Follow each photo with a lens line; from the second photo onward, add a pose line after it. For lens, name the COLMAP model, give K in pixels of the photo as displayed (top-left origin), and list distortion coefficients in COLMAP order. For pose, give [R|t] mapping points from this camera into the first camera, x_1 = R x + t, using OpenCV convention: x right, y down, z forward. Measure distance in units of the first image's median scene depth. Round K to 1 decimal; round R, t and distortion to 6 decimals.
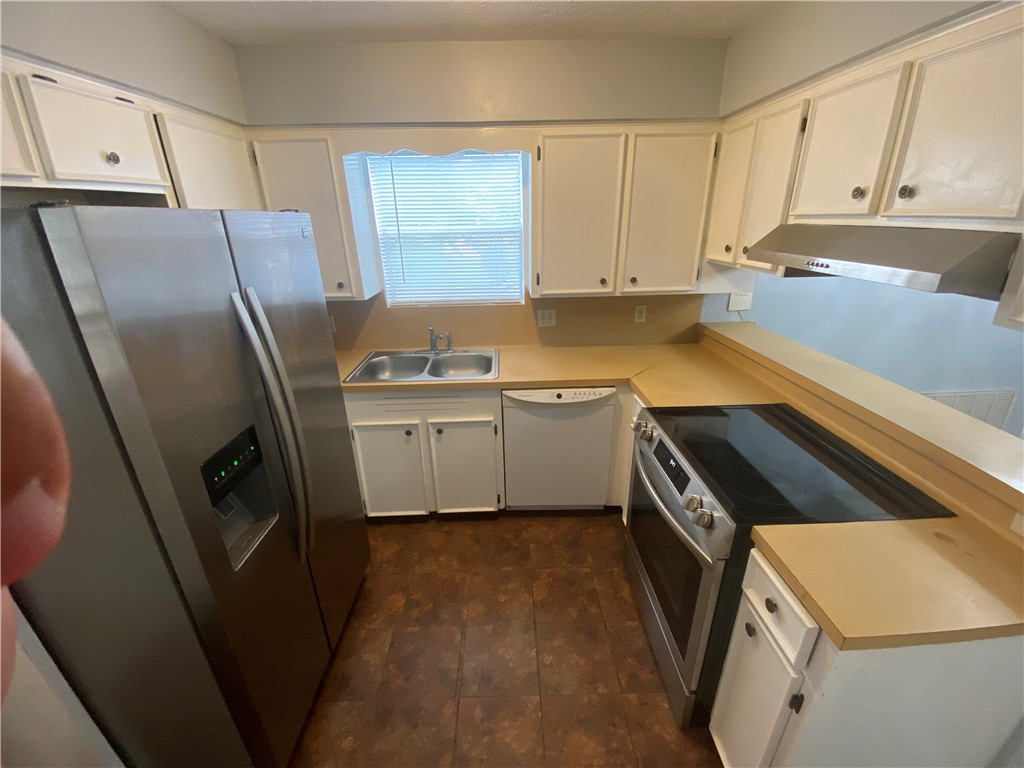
lens RADIAL K [[415.1, 0, 513.2], [0, 415.1, 381.0], [0, 0, 1]] dist [0.039721, -0.030302]
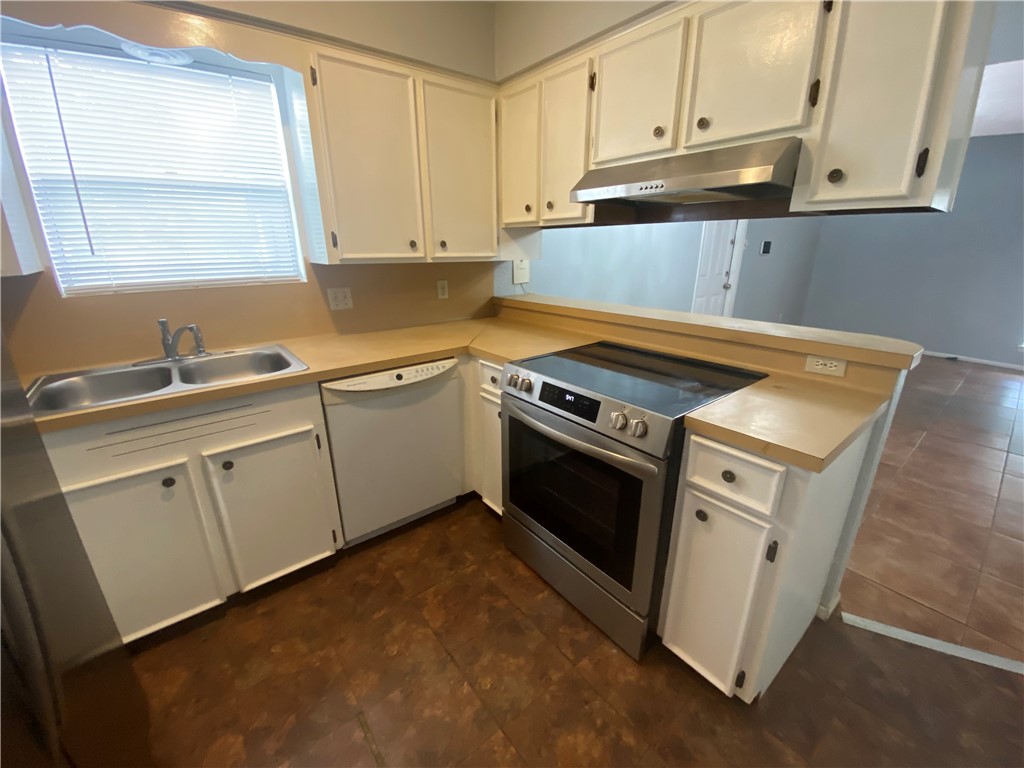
lens RADIAL K [[415.1, 0, 513.2], [0, 415.1, 381.0], [0, 0, 1]] dist [0.039721, -0.030302]
pose [[0.795405, -0.175200, 0.580203, -0.185177], [0.210835, 0.977502, 0.006135, 0.085047], [-0.568224, 0.117447, 0.814449, 0.199024]]
